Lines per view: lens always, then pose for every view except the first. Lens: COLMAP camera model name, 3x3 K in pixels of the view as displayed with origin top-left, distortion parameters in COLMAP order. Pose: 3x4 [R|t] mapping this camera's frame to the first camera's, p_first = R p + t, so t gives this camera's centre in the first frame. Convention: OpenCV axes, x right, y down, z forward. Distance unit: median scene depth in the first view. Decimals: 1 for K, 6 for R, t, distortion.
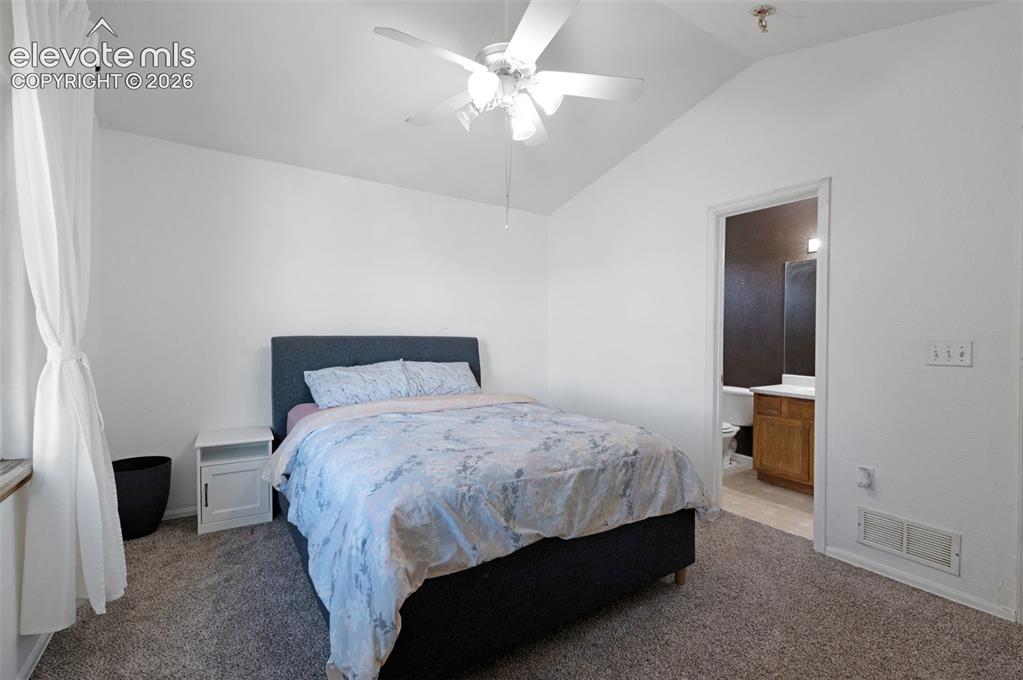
lens RADIAL K [[450.1, 0, 500.3], [0, 450.1, 340.7], [0, 0, 1]] dist [-0.000782, -0.013215]
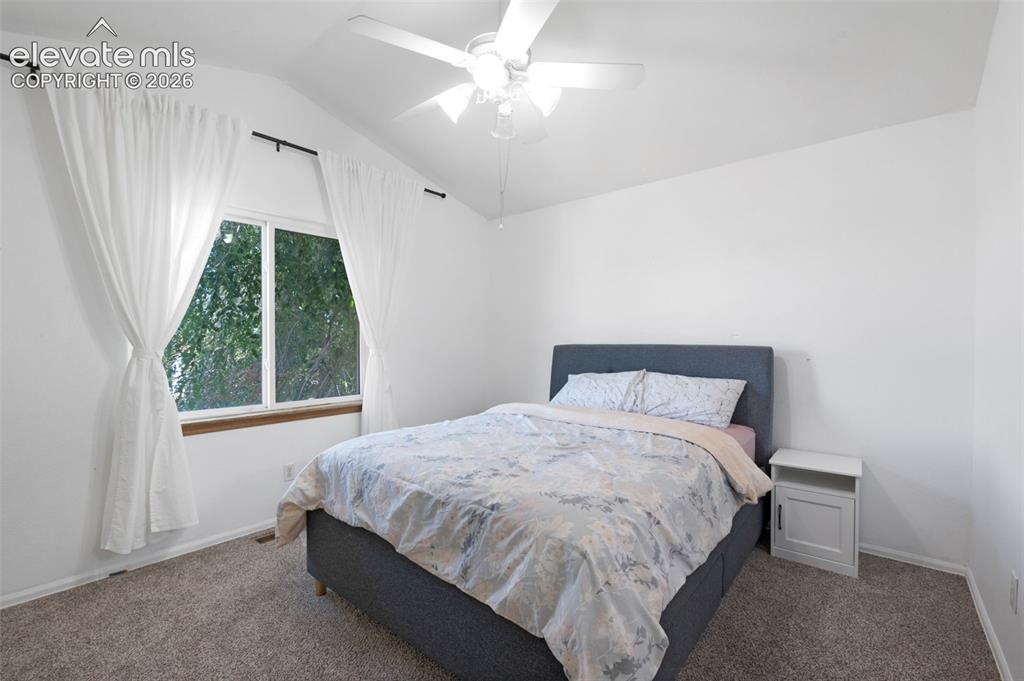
lens RADIAL K [[450.5, 0, 500.8], [0, 450.5, 341.2], [0, 0, 1]] dist [-0.000782, -0.013215]
pose [[0.281197, -0.000562, -0.959650, 1.024104], [-0.018416, 0.999813, -0.005981, -0.010451], [0.959473, 0.019355, 0.281134, 0.833316]]
